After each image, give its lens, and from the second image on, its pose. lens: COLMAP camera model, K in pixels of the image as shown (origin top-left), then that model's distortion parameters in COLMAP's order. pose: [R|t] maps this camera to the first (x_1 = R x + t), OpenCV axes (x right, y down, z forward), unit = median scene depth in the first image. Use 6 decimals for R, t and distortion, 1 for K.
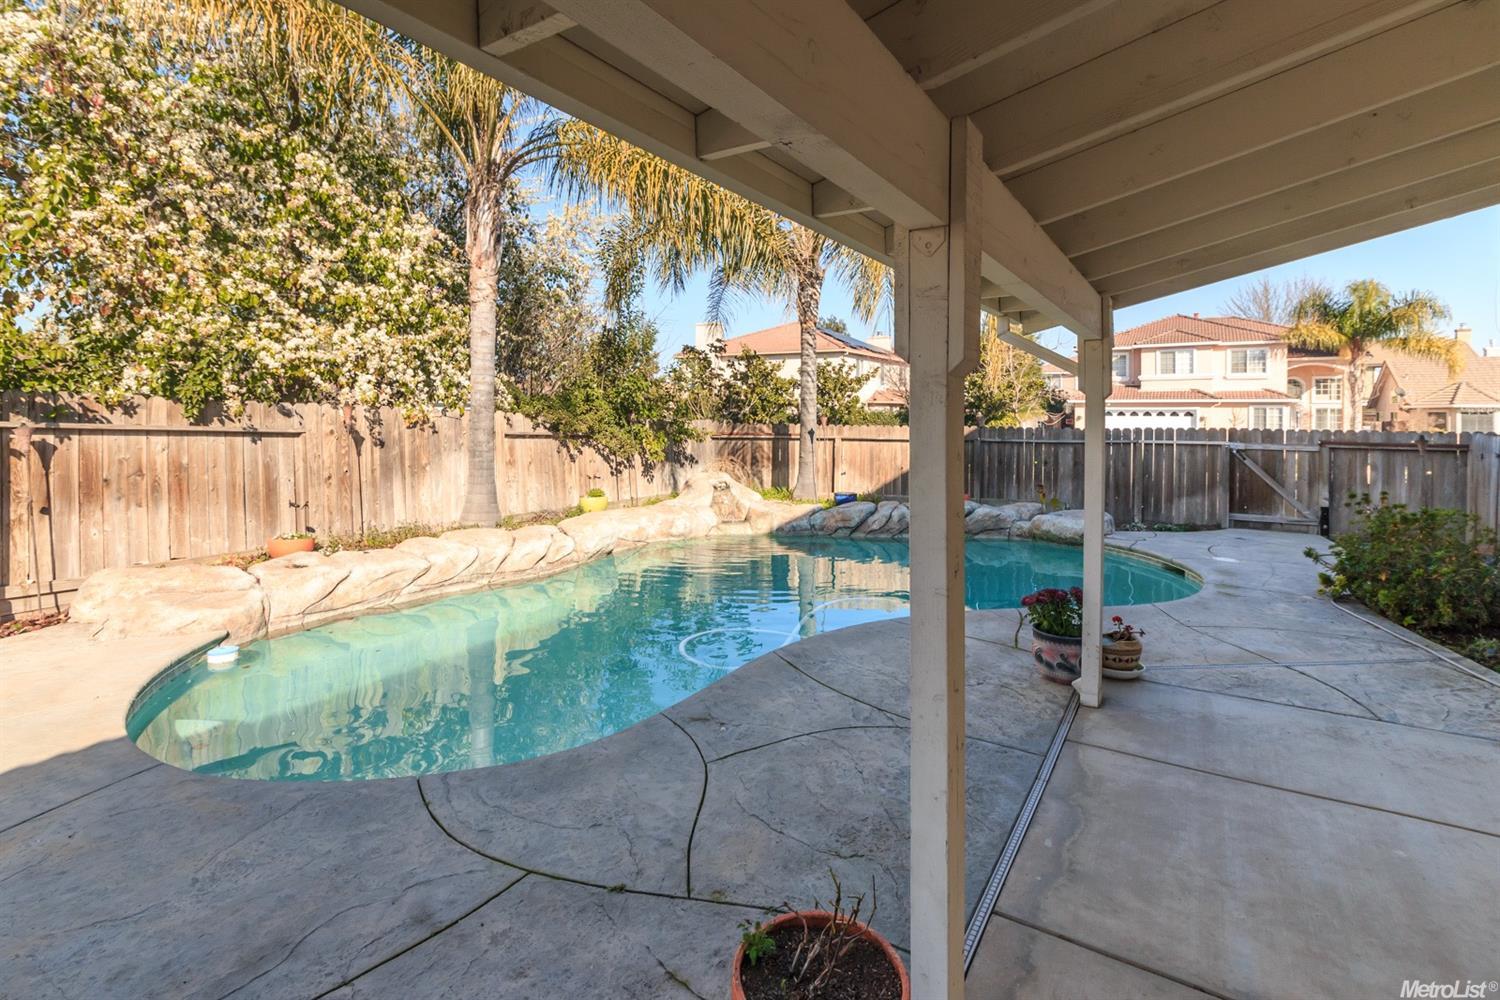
lens RADIAL K [[715.8, 0, 748.8], [0, 715.8, 416.8], [0, 0, 1]] dist [0.000972, 0.000593]
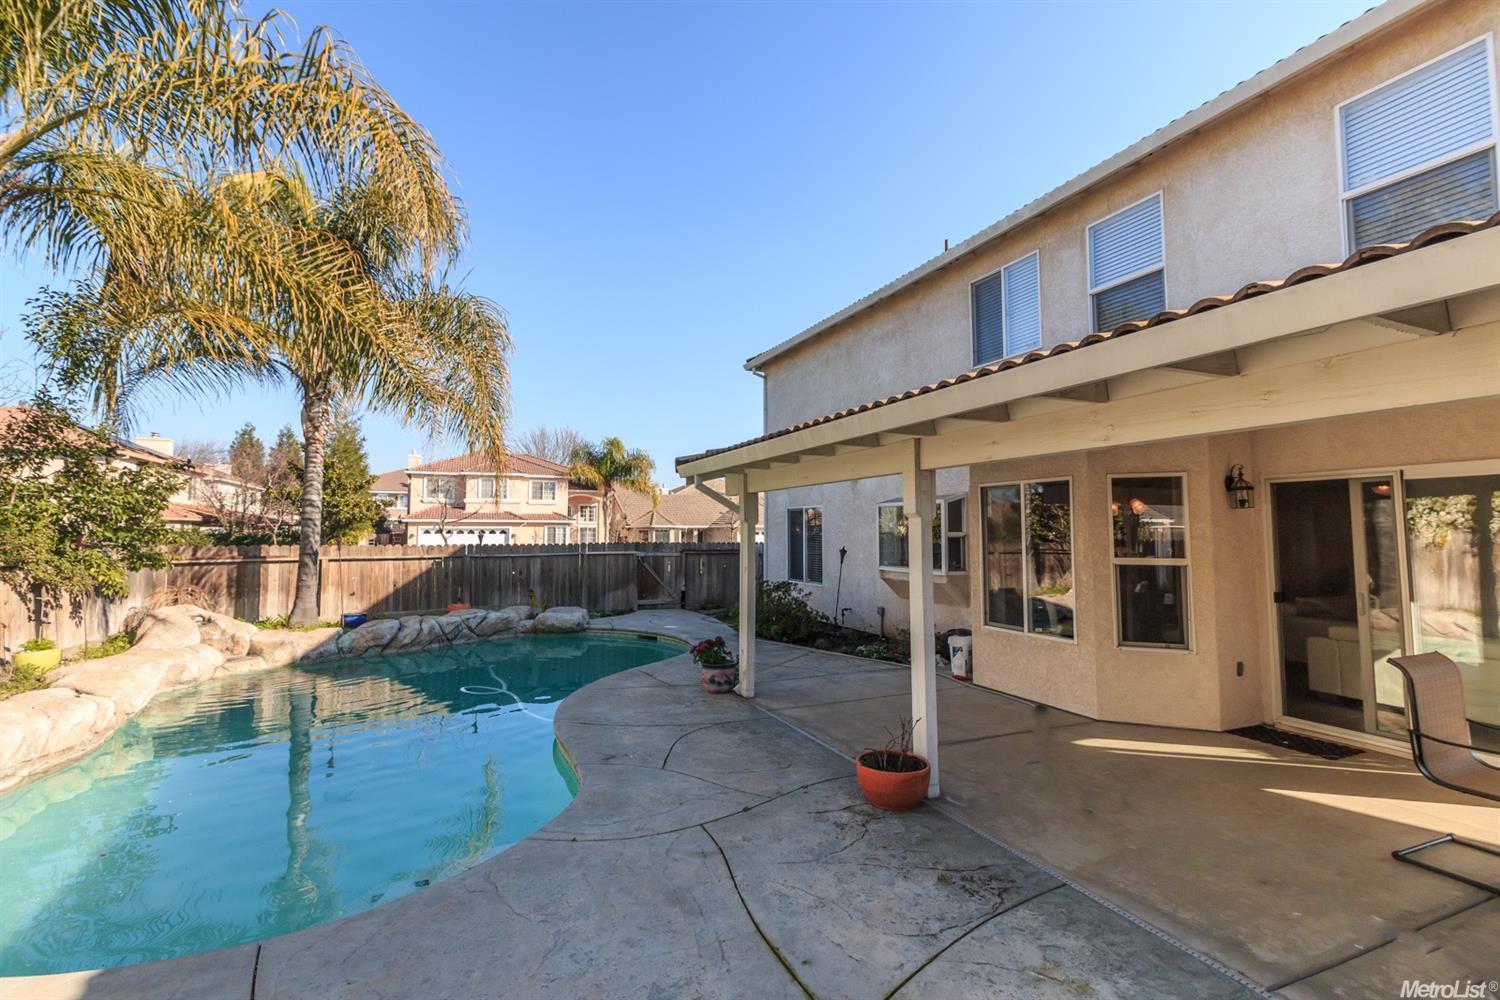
lens RADIAL K [[687.0, 0, 743.5], [0, 687.0, 479.1], [0, 0, 1]] dist [0.002628, 0.000537]
pose [[0.572124, 0.060163, 0.817957, -0.378752], [0.005665, 0.996992, -0.077294, -0.003281], [-0.820147, 0.048856, 0.570063, 0.002791]]
